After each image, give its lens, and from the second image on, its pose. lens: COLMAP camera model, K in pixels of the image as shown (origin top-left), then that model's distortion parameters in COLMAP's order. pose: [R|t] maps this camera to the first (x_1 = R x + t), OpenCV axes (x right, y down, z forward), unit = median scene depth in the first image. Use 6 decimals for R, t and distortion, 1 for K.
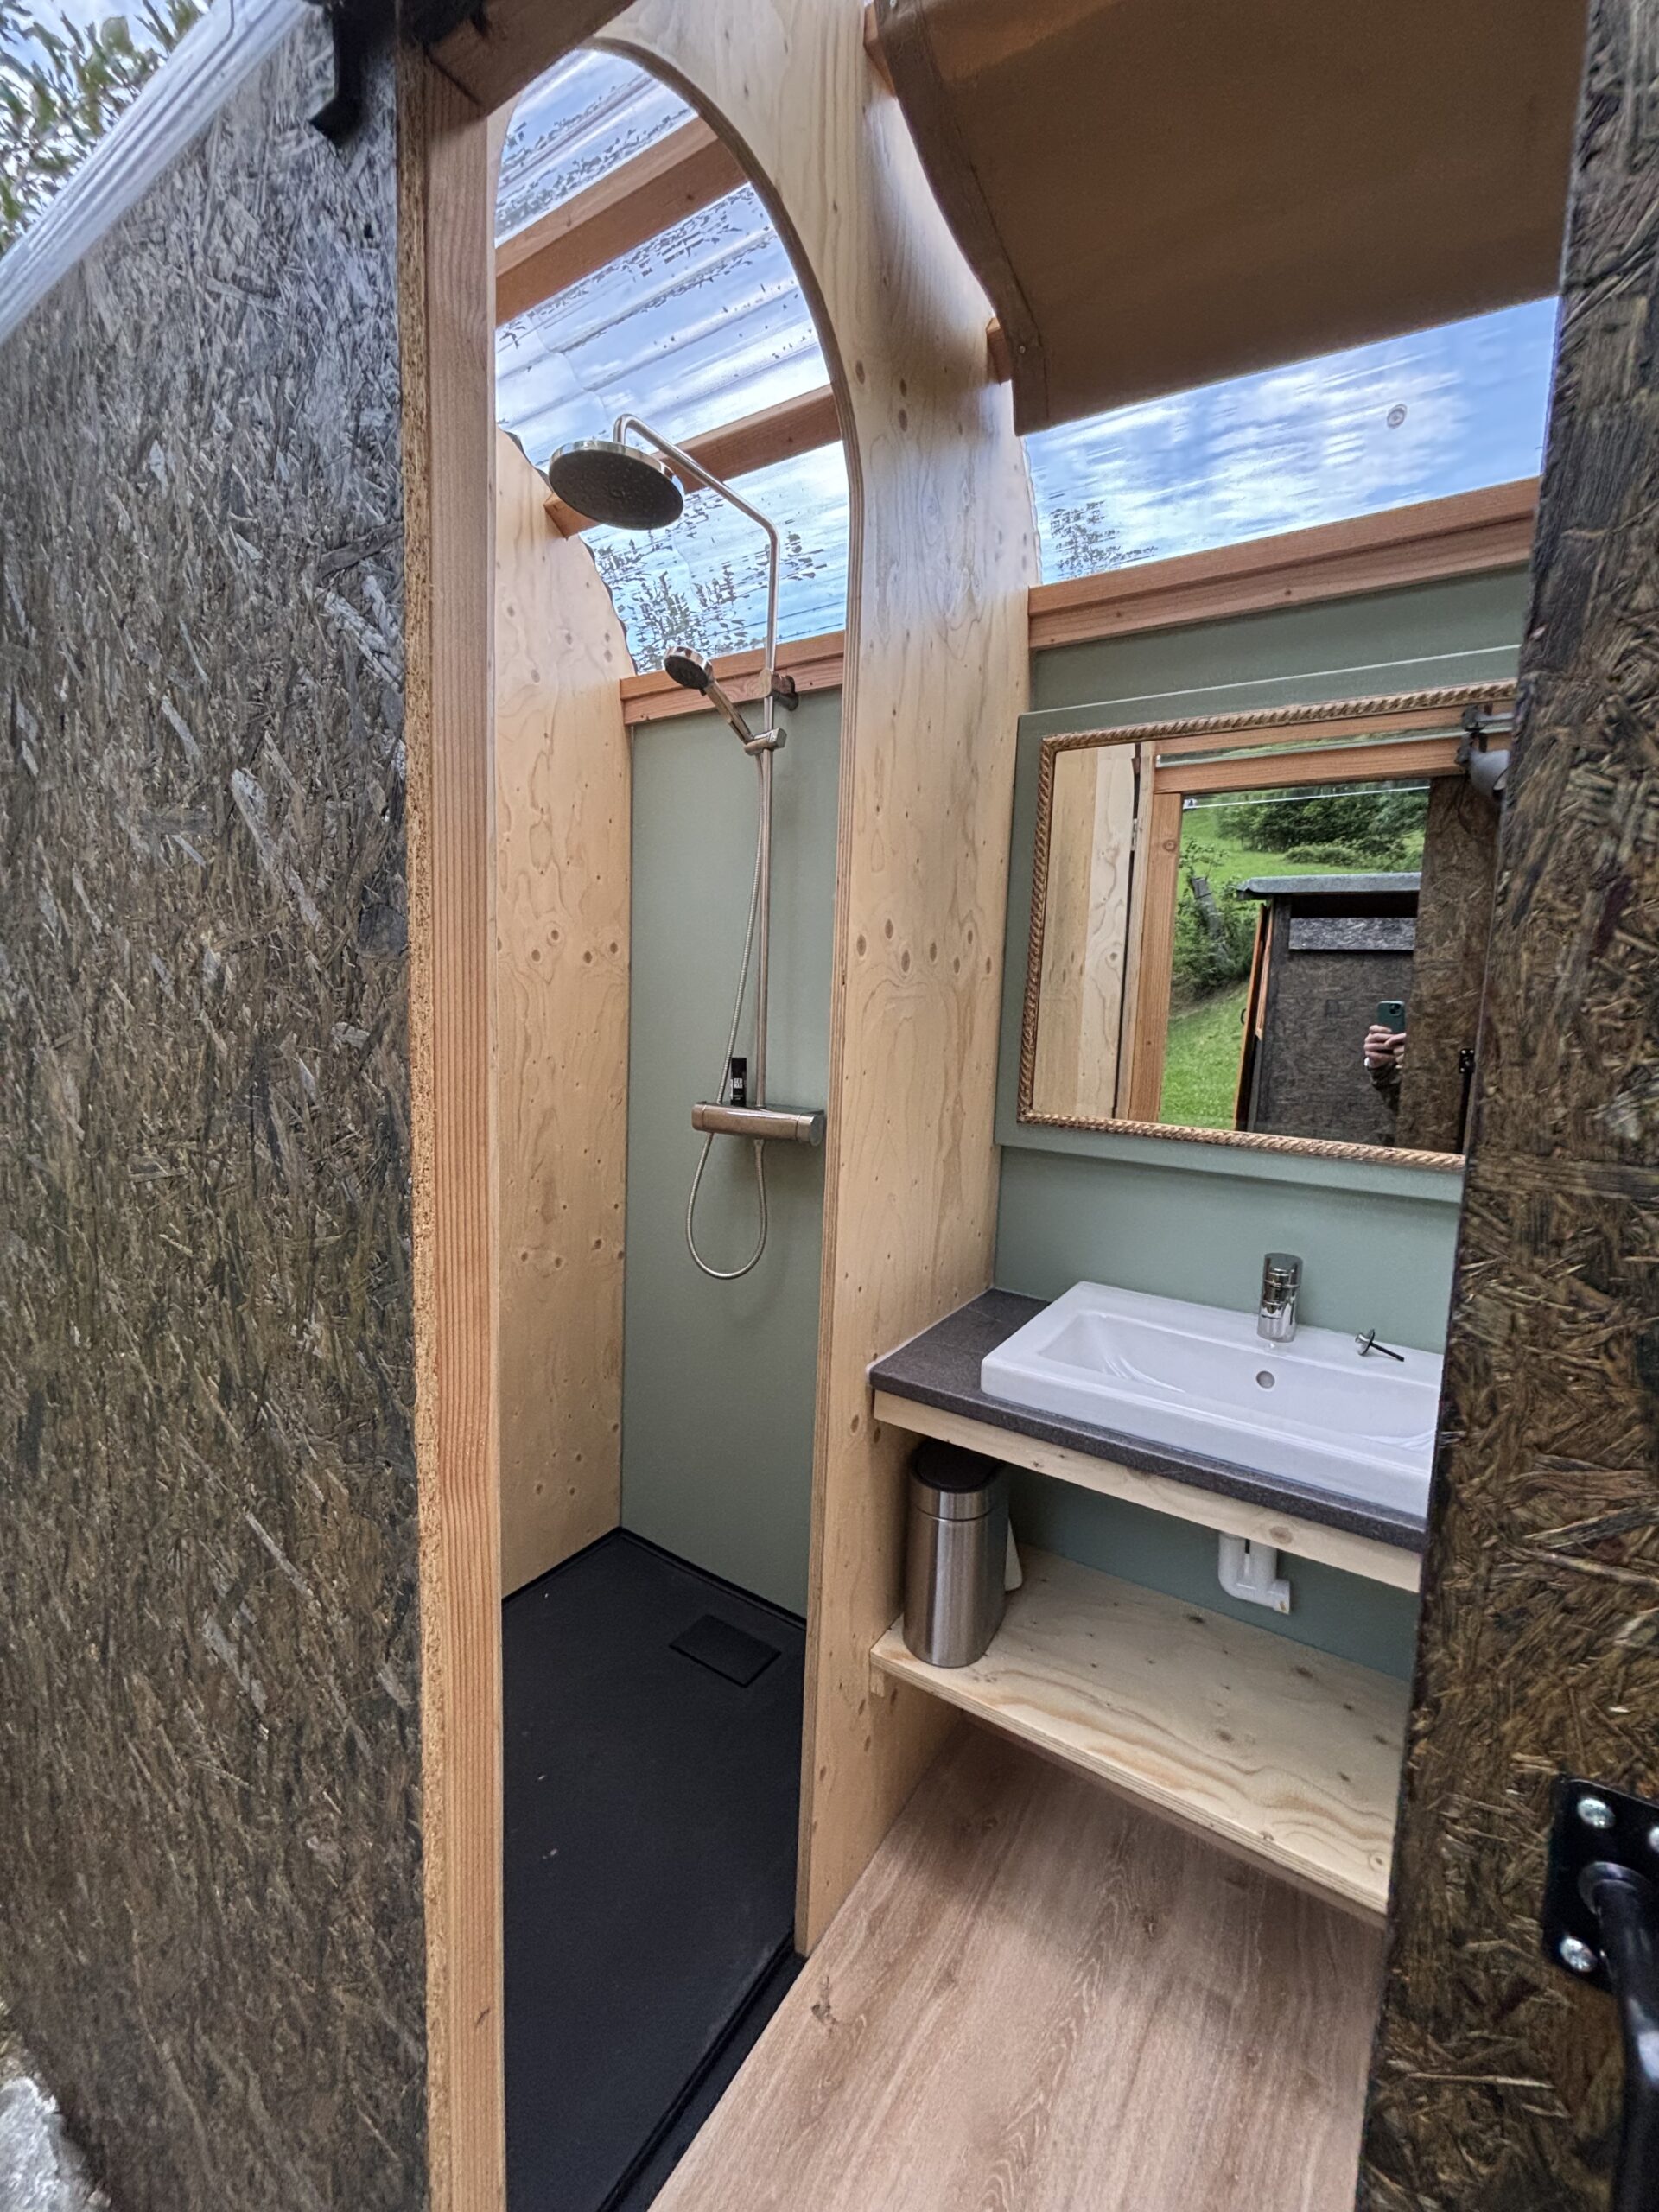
lens RADIAL K [[883.7, 0, 836.1], [0, 883.7, 1110.8], [0, 0, 1]] dist [-0.001354, -0.001421]
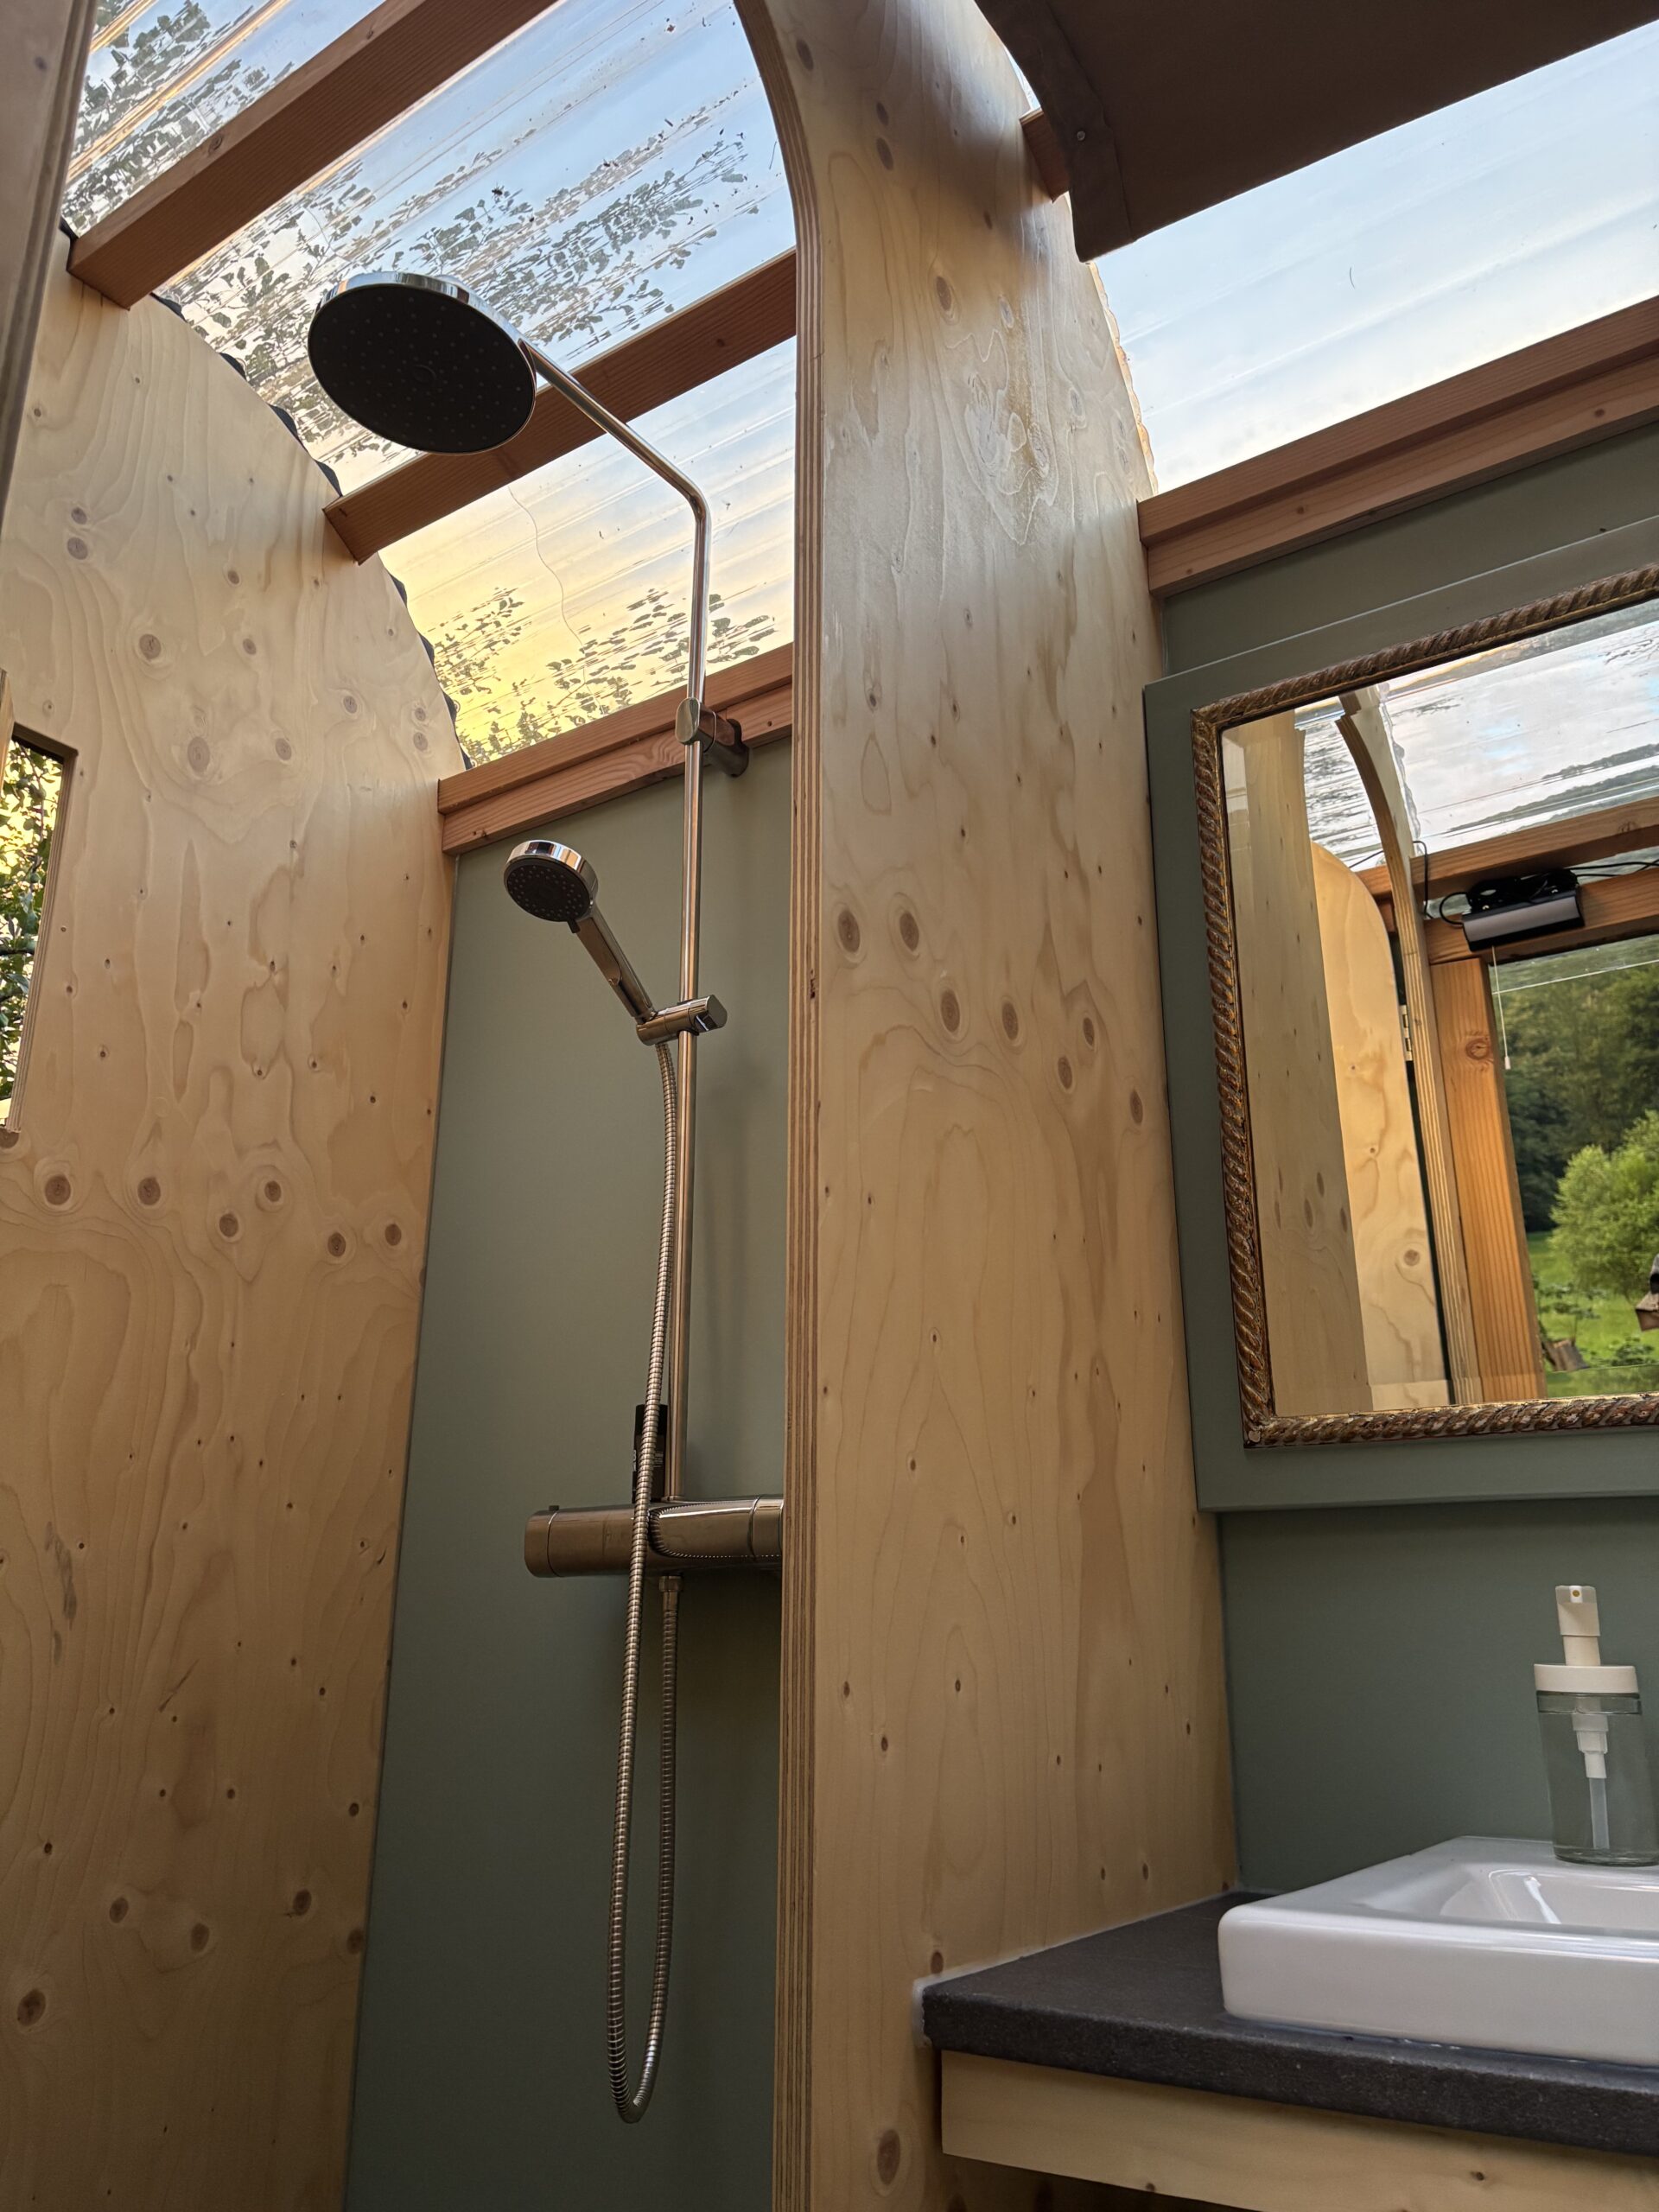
lens RADIAL K [[1658.1, 0, 819.6], [0, 1658.1, 1112.1], [0, 0, 1]] dist [0.047990, -0.047390]
pose [[0.998601, -0.044666, -0.028286, 0.024350], [0.028739, 0.907669, -0.418701, 0.198491], [0.044376, 0.417302, 0.907684, 0.163464]]
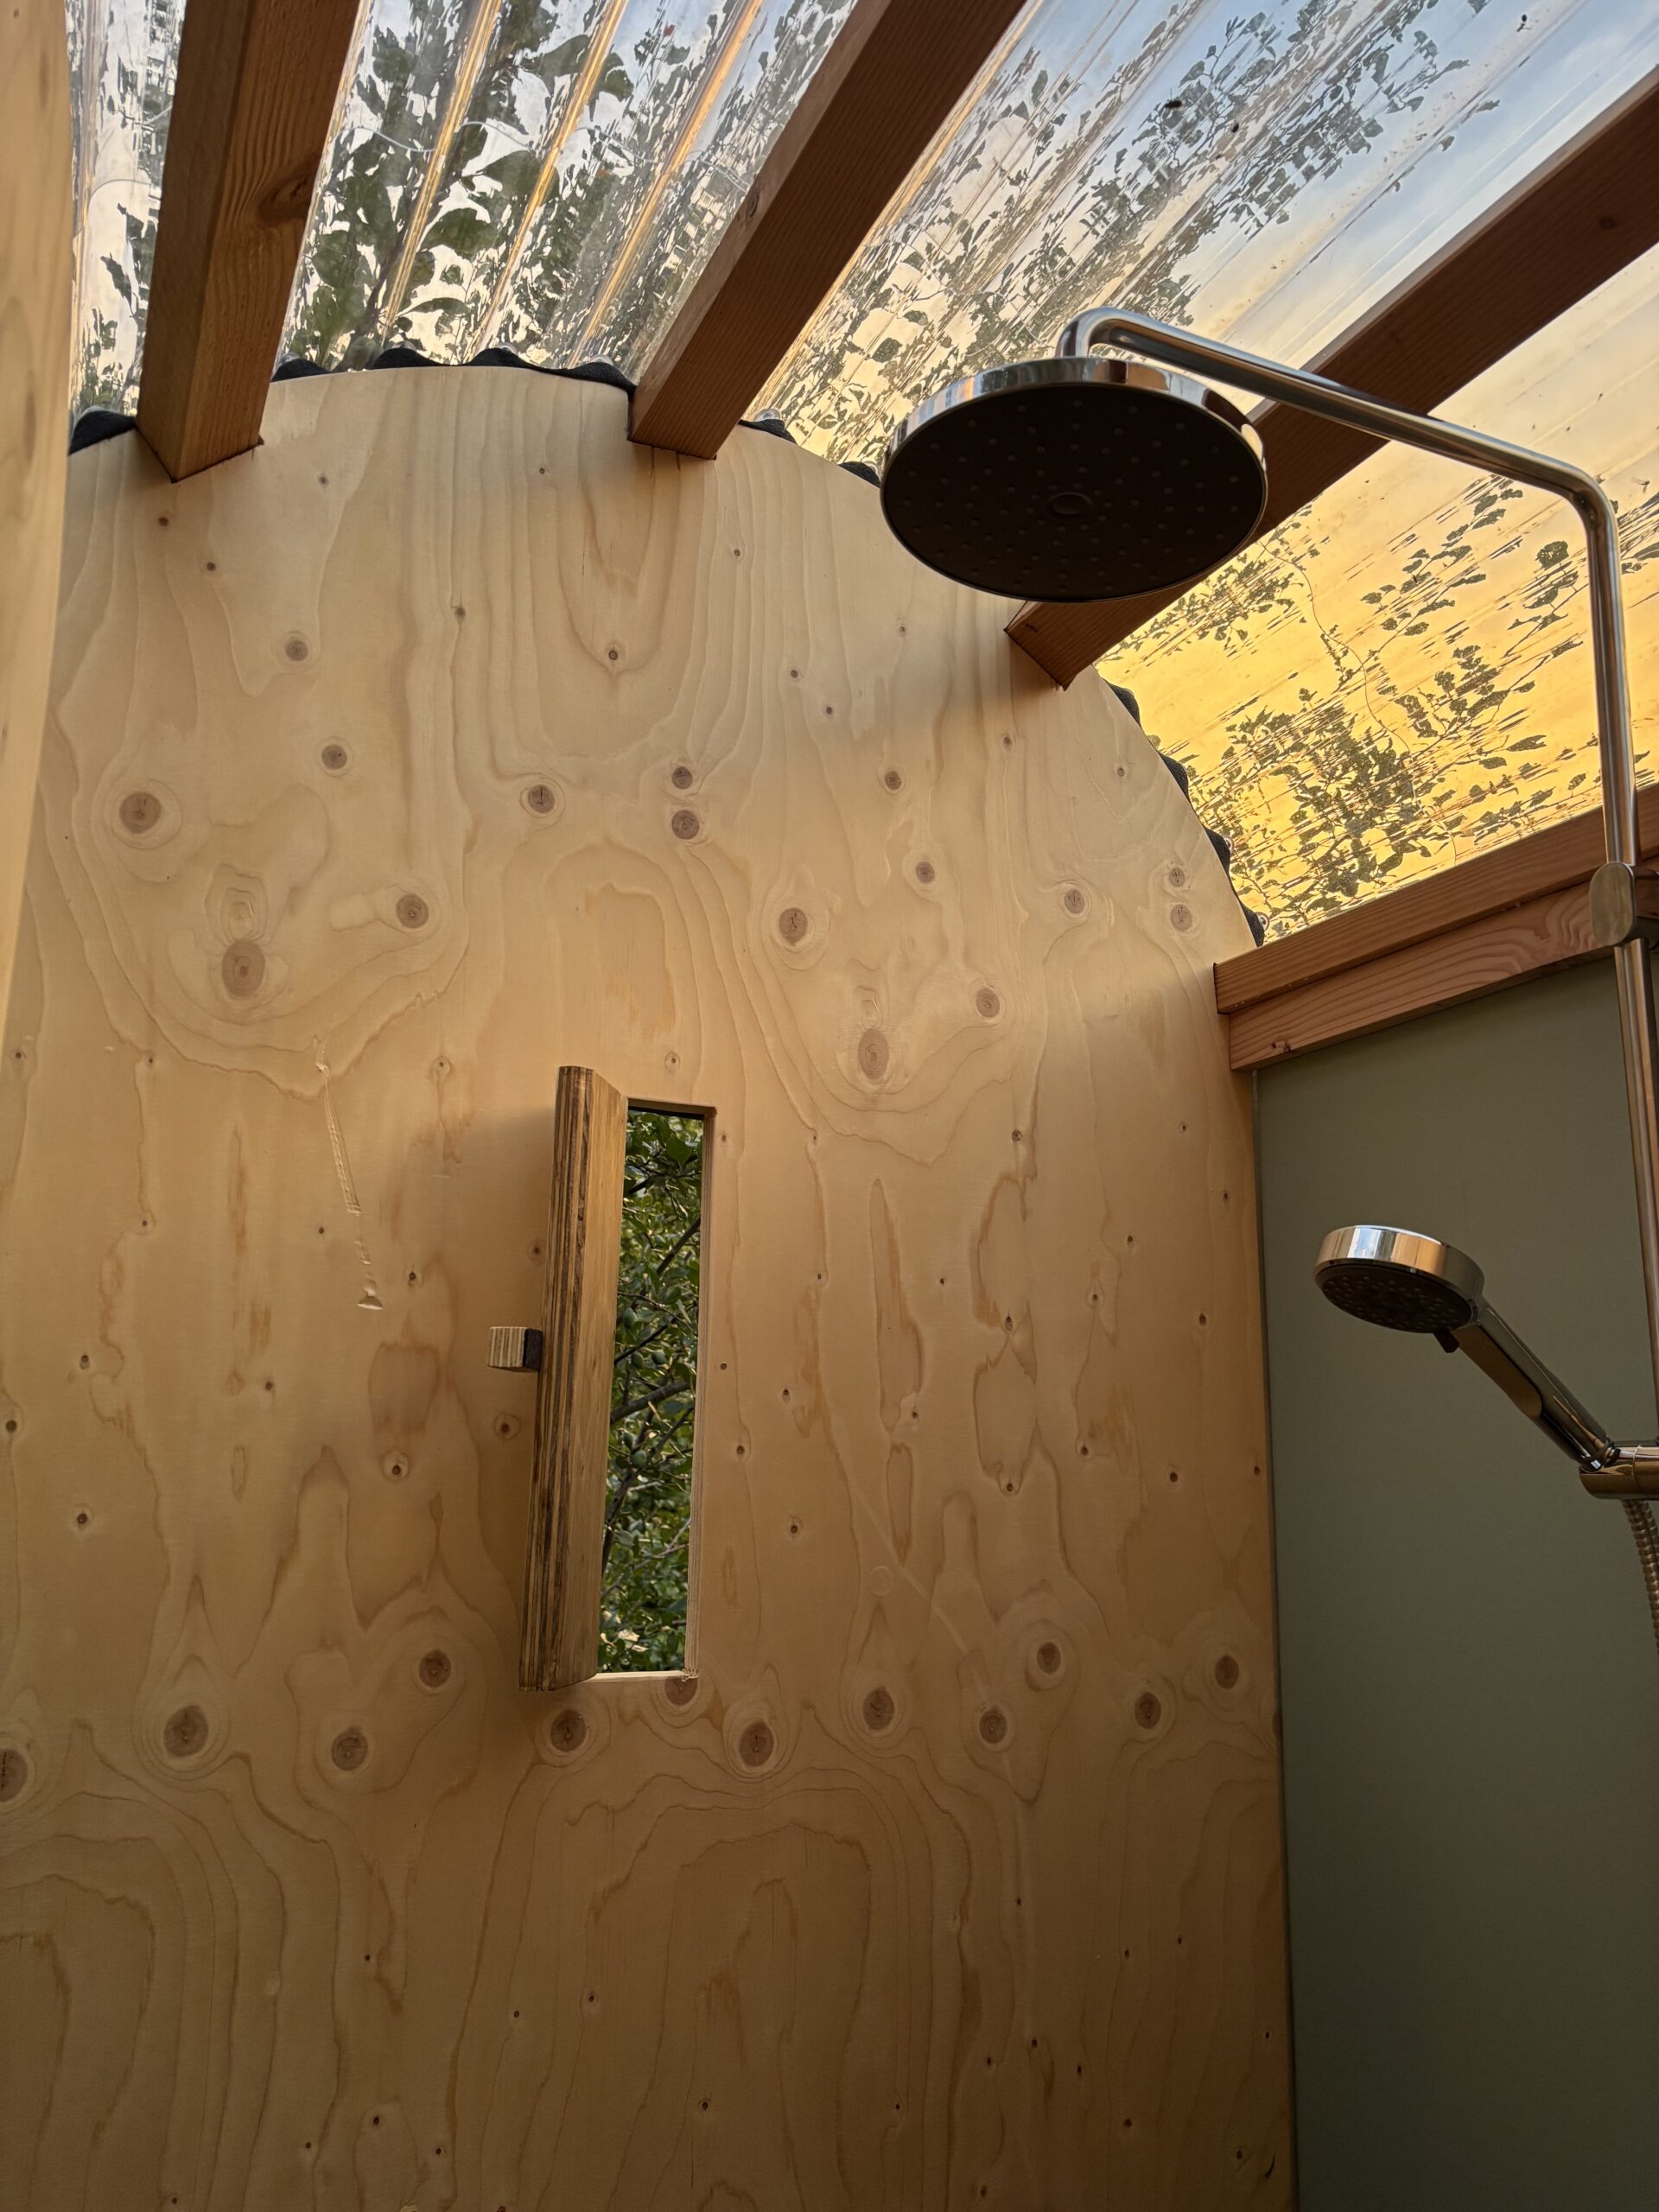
lens RADIAL K [[1658.1, 0, 822.7], [0, 1658.1, 1110.8], [0, 0, 1]] dist [0.047990, -0.047390]
pose [[0.840313, -0.137290, -0.524429, -0.014523], [-0.050124, 0.943578, -0.327334, -0.219527], [0.539779, 0.301350, 0.786019, 0.428305]]
